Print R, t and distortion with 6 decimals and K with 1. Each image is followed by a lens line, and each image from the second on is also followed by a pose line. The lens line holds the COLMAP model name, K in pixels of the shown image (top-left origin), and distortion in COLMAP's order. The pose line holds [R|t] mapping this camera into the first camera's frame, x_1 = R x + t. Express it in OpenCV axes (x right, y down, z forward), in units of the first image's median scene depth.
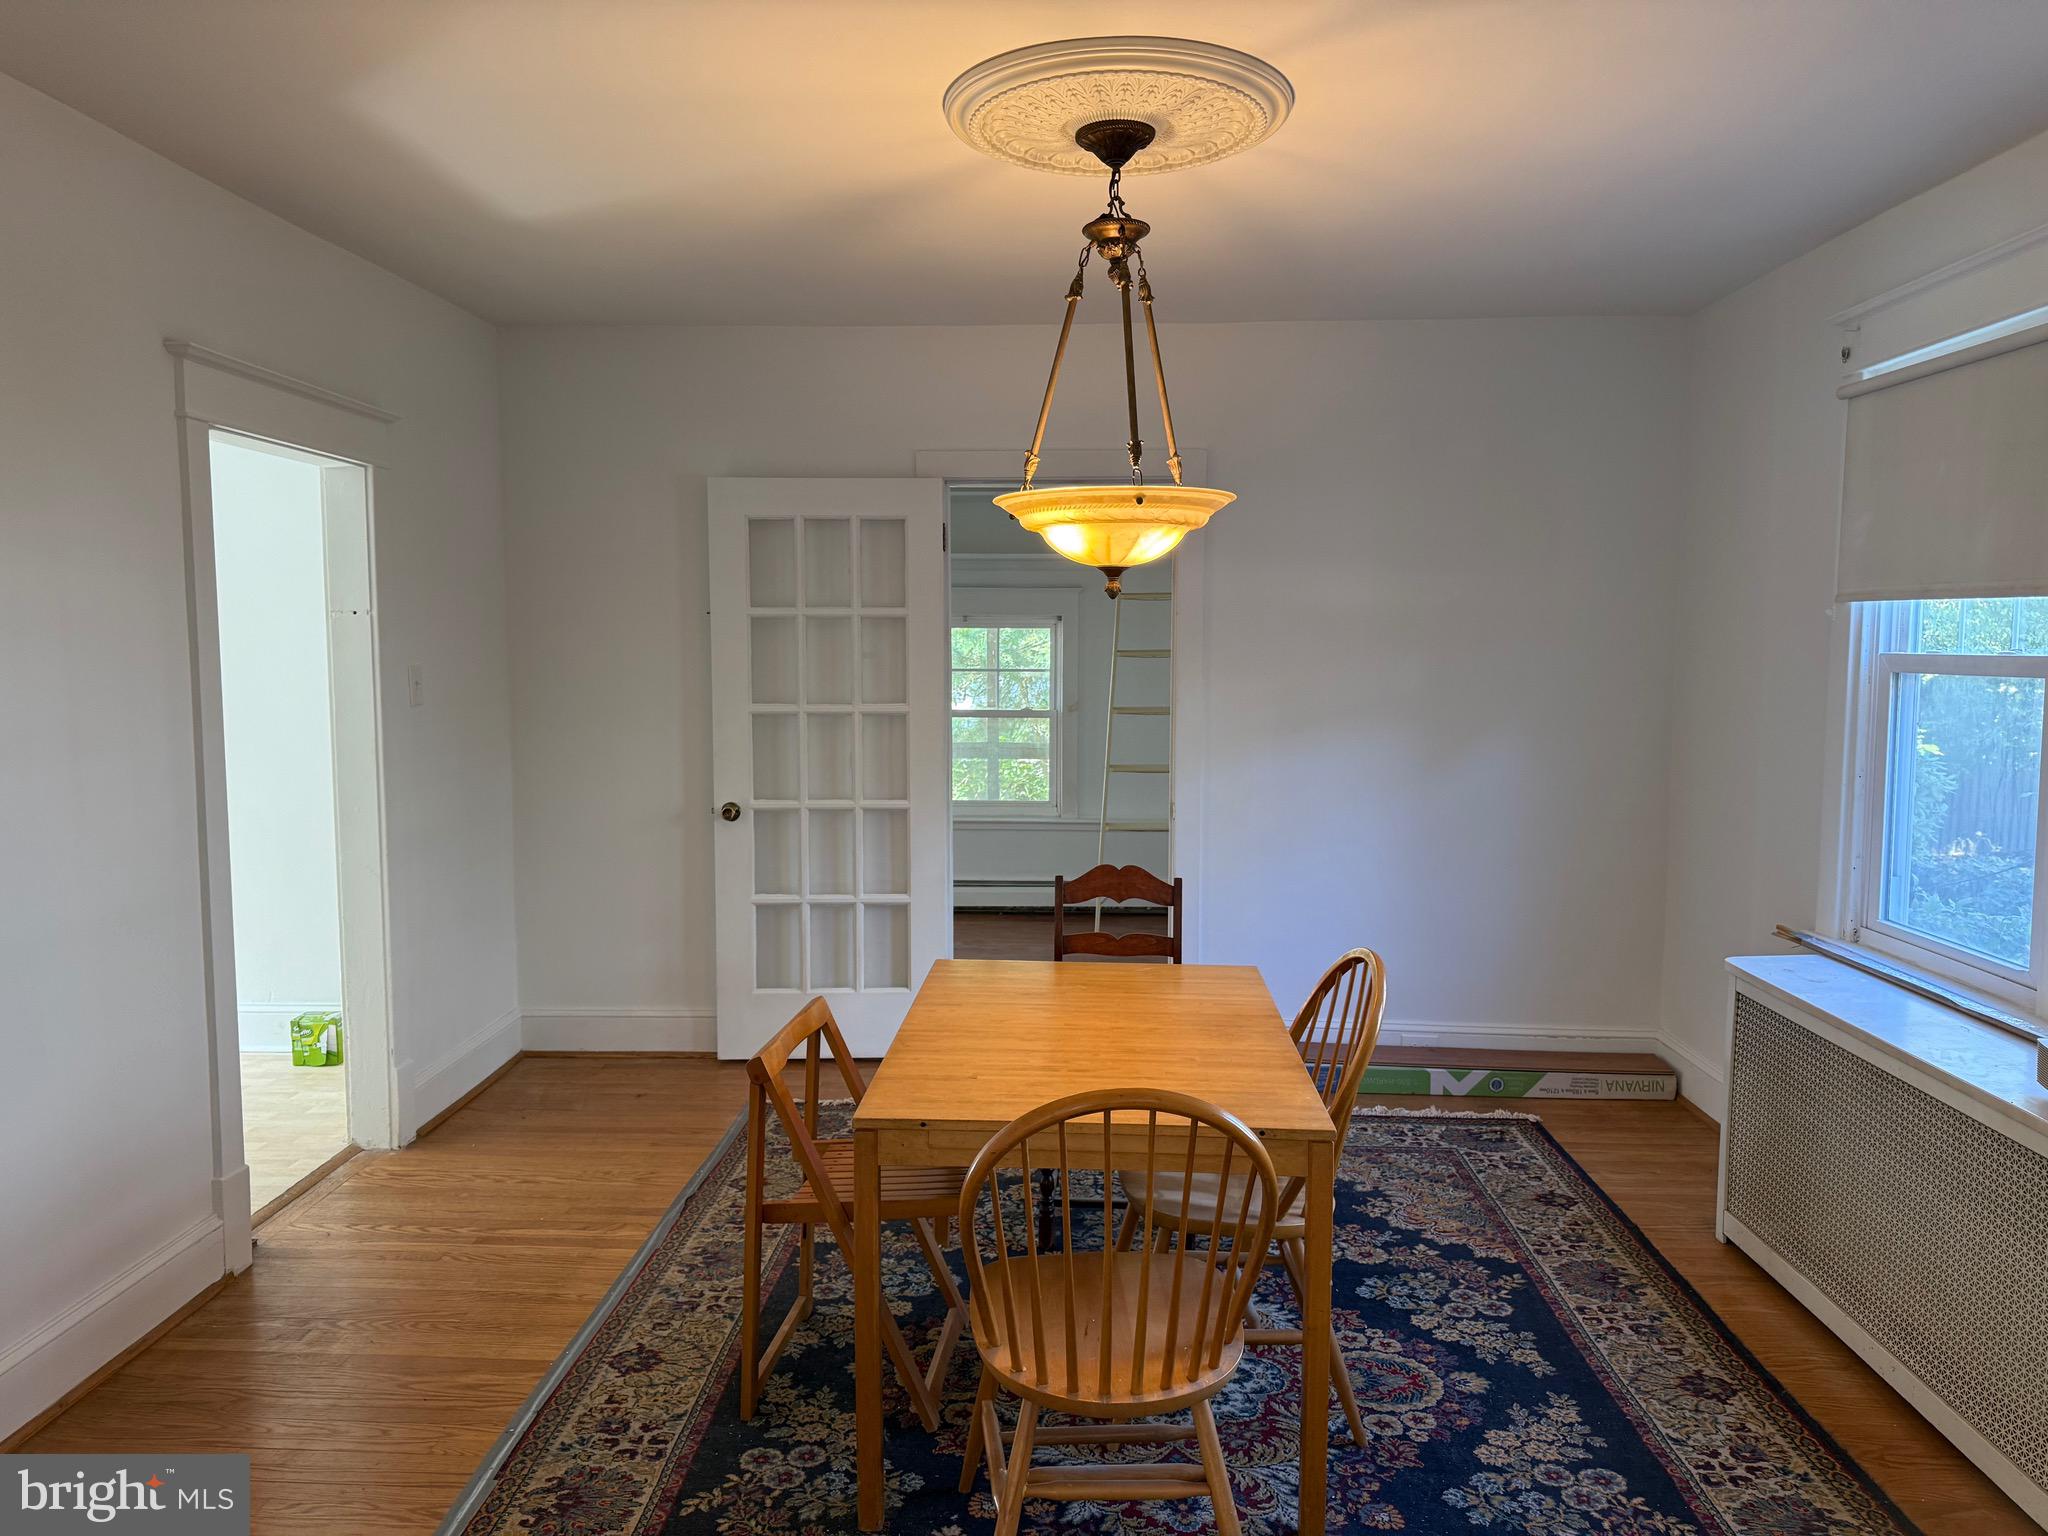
lens RADIAL K [[1435.2, 0, 1018.9], [0, 1435.2, 774.1], [0, 0, 1]] dist [0.078827, -0.084958]
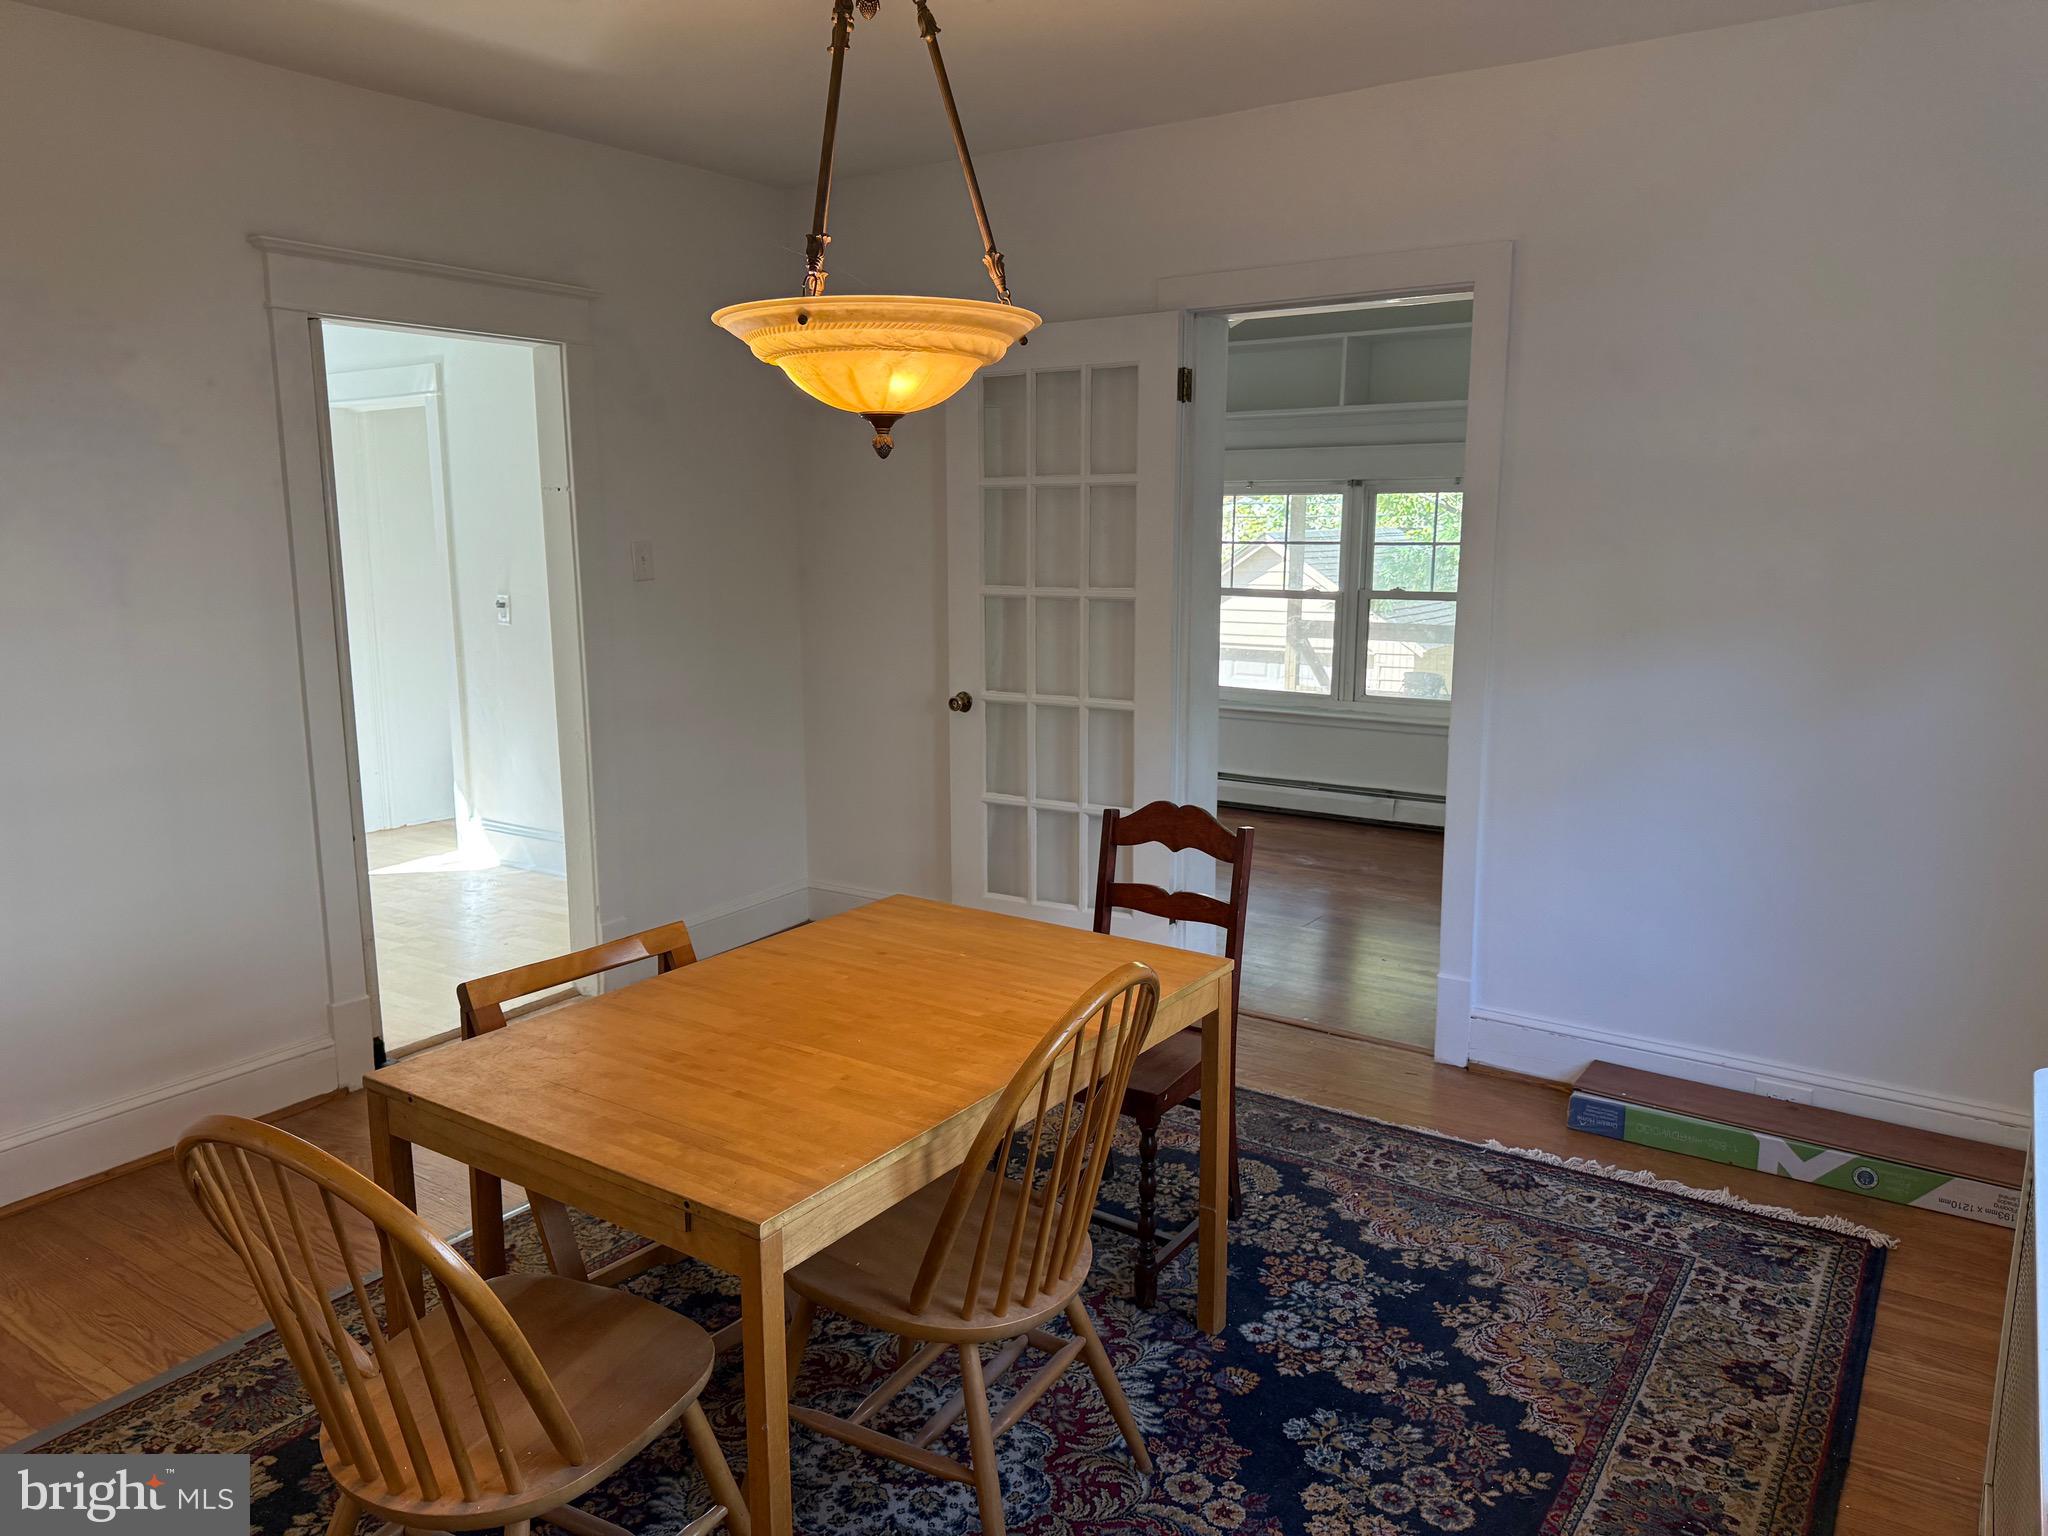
lens RADIAL K [[1435.2, 0, 1018.9], [0, 1435.2, 774.1], [0, 0, 1]] dist [0.078827, -0.084958]
pose [[0.852039, 0.083956, -0.516702, 0.459481], [-0.038350, 0.994414, 0.098338, -0.029408], [0.522072, -0.063973, 0.850499, 0.333058]]
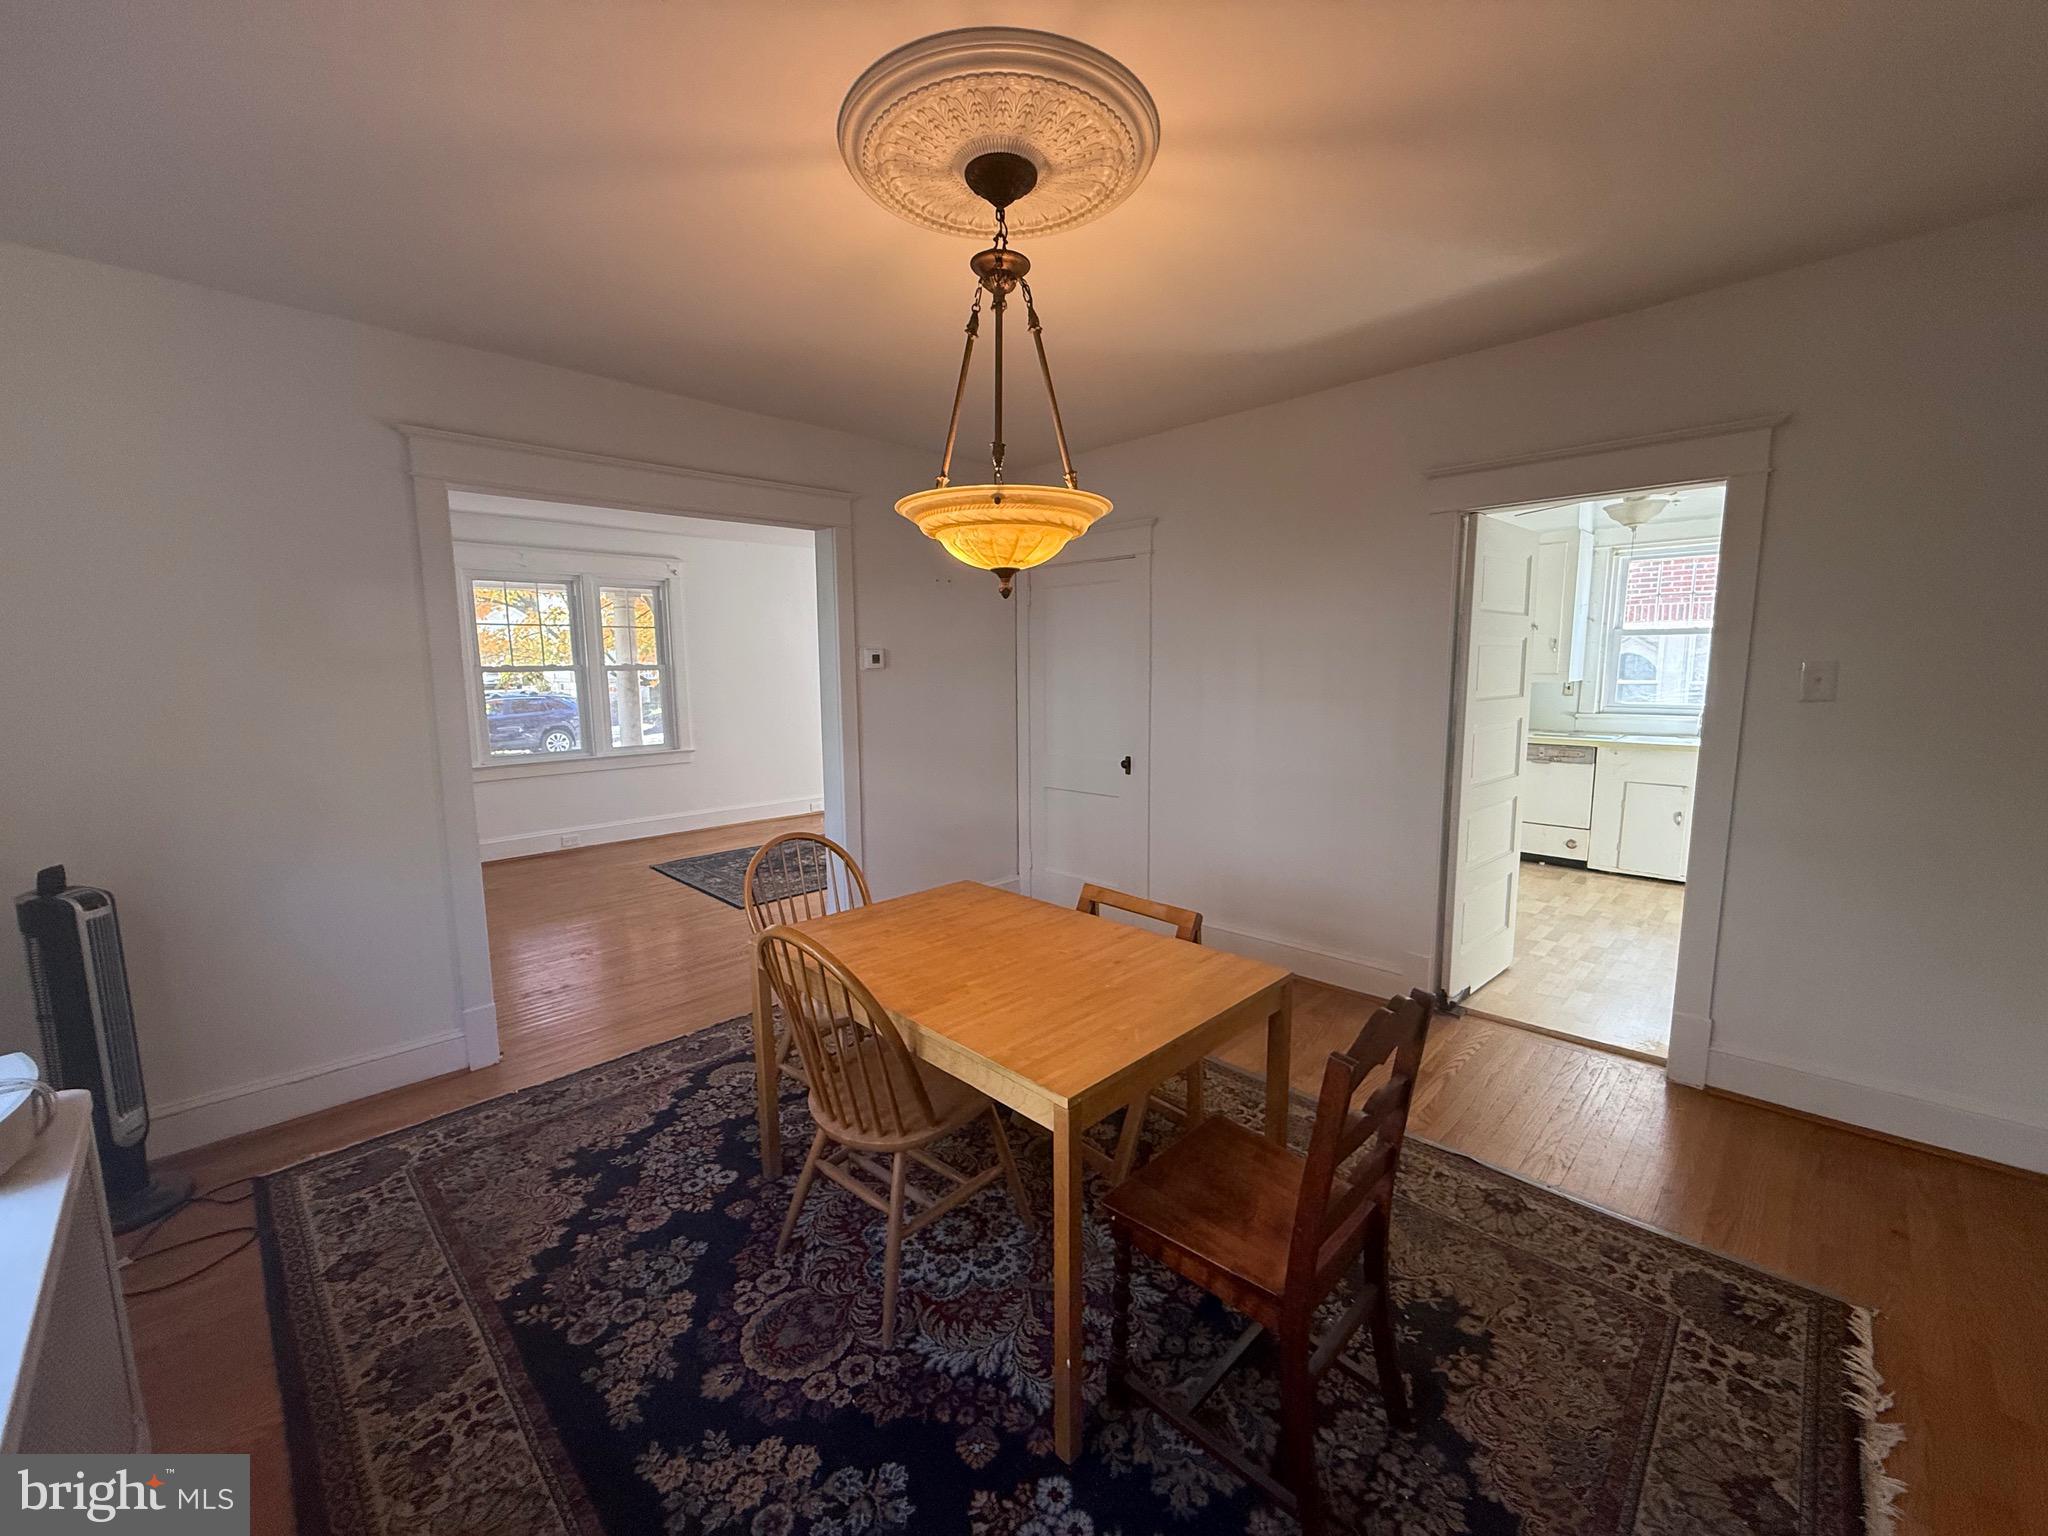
lens RADIAL K [[812.8, 0, 1024.0], [0, 812.8, 768.0], [0, 0, 1]] dist [0.001991, 0.000555]
pose [[-0.670081, 0.102074, -0.735237, 0.465188], [-0.051187, 0.981788, 0.182954, -0.093560], [0.740521, 0.160228, -0.652652, 1.254293]]
